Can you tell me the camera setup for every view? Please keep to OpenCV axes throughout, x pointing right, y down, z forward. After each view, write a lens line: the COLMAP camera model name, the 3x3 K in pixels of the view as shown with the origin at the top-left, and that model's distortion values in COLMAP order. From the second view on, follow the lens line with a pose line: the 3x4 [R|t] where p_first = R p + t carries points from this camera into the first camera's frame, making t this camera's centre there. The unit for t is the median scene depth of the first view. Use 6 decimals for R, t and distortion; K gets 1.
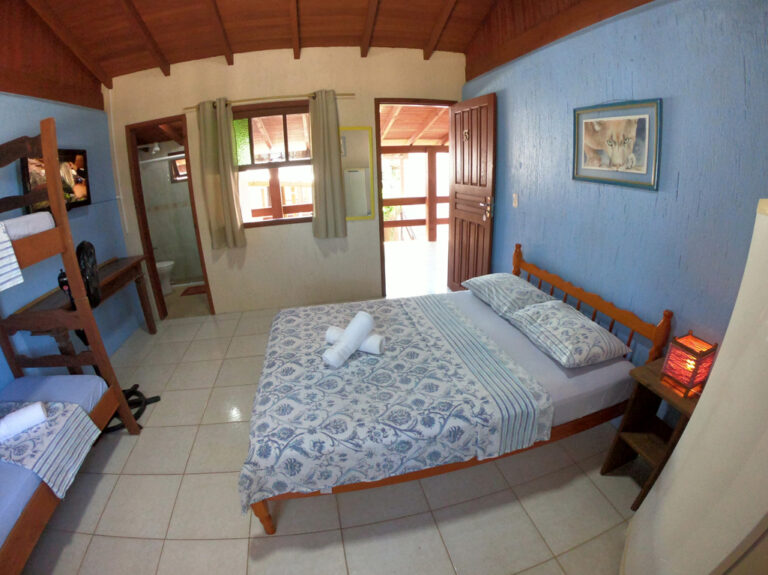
lens RADIAL K [[336.5, 0, 386.6], [0, 336.5, 290.1], [0, 0, 1]] dist [-0.221067, 0.044754]
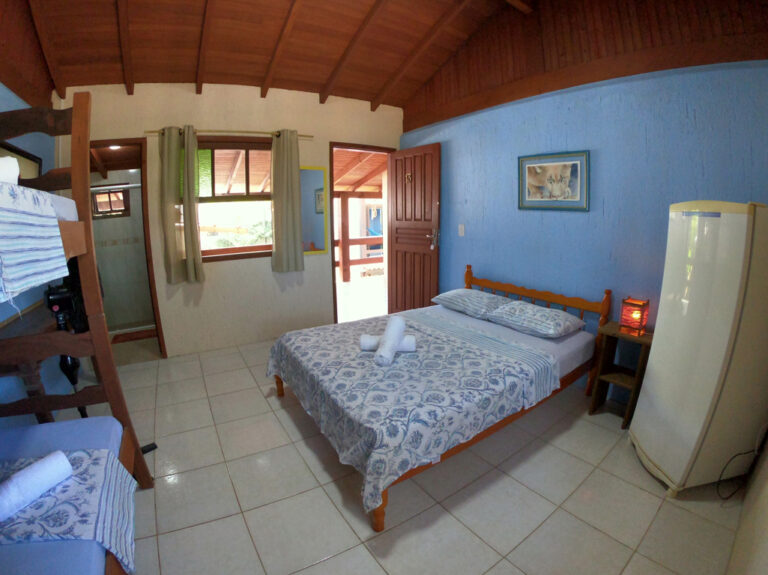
lens RADIAL K [[336.5, 0, 386.6], [0, 336.5, 290.1], [0, 0, 1]] dist [-0.221067, 0.044754]
pose [[0.931857, -0.052766, 0.358968, -0.511615], [0.105639, 0.985962, -0.129304, 0.123270], [-0.347106, 0.158414, 0.924350, -0.063282]]
